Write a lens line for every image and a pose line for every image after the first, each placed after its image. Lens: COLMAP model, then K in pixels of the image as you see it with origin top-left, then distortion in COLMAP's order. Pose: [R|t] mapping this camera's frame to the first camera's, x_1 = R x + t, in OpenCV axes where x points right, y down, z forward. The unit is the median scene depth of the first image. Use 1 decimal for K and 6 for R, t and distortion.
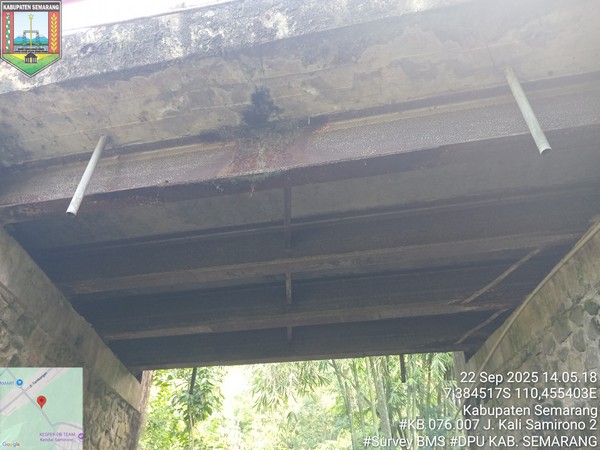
lens RADIAL K [[453.0, 0, 300.0], [0, 453.0, 225.0], [0, 0, 1]] dist [0.001062, -0.001038]
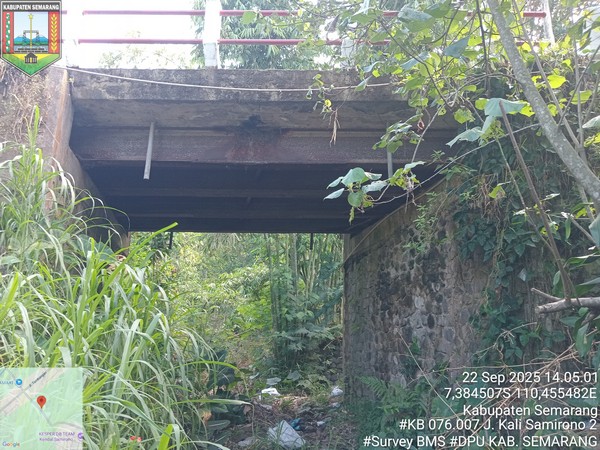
lens RADIAL K [[453.0, 0, 300.0], [0, 453.0, 225.0], [0, 0, 1]] dist [0.001062, -0.001038]
pose [[0.978637, 0.050919, 0.199191, -0.227638], [-0.121116, 0.925670, 0.358422, -0.513115], [-0.166134, -0.374890, 0.912062, -0.723598]]
